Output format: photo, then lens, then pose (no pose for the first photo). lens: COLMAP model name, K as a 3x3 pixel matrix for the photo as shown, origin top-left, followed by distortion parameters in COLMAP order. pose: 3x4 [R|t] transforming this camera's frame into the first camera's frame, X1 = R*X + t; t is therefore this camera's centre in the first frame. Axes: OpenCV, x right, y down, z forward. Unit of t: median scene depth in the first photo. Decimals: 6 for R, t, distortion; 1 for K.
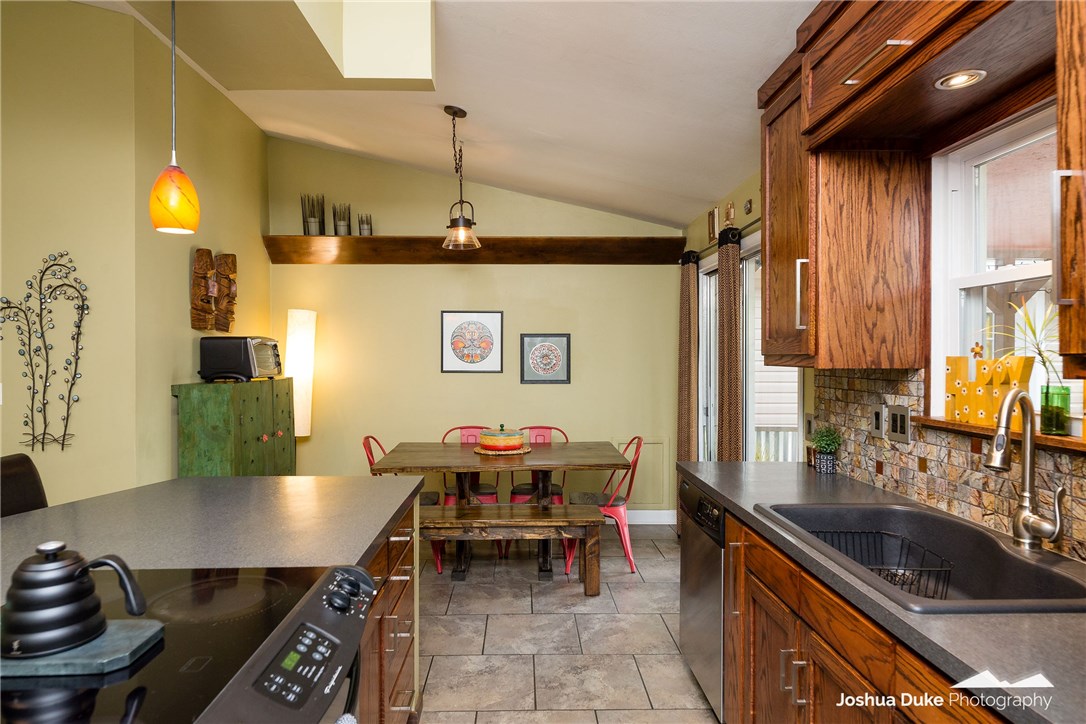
lens RADIAL K [[628.8, 0, 540.3], [0, 628.8, 354.7], [0, 0, 1]] dist [0.001883, 0.000505]
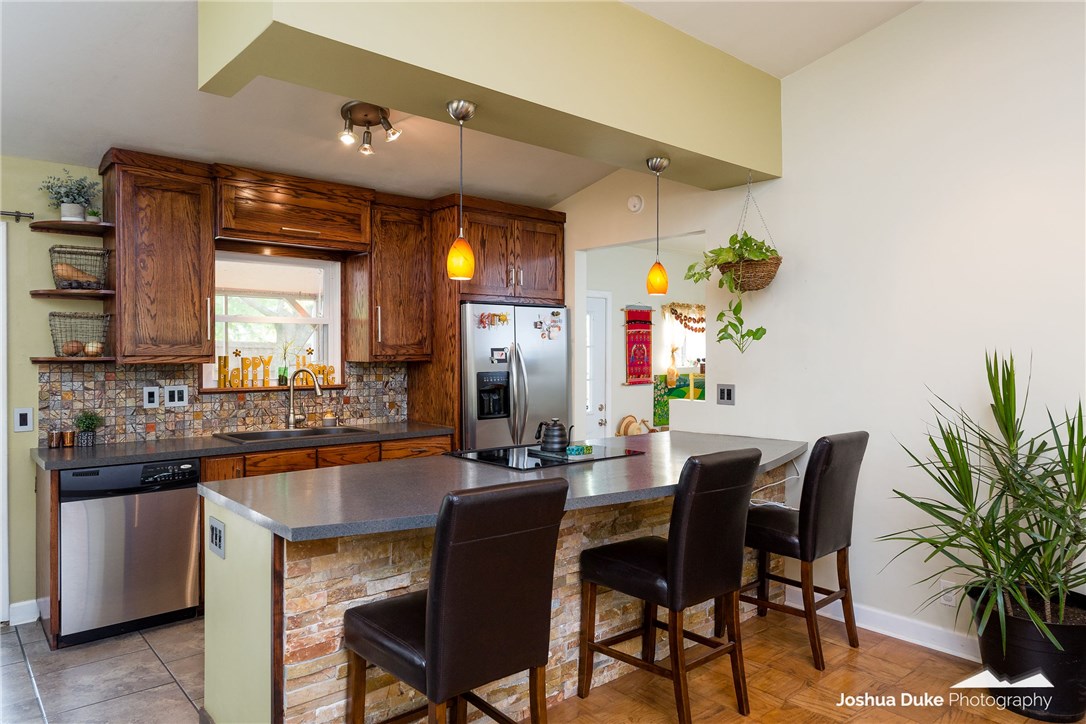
lens RADIAL K [[703.8, 0, 544.2], [0, 703.8, 356.8], [0, 0, 1]] dist [0.002148, 0.001590]
pose [[-0.636192, -0.005448, 0.771511, -1.646527], [-0.002773, 0.999985, 0.004775, -0.008736], [-0.771526, 0.000899, -0.636198, 1.557664]]
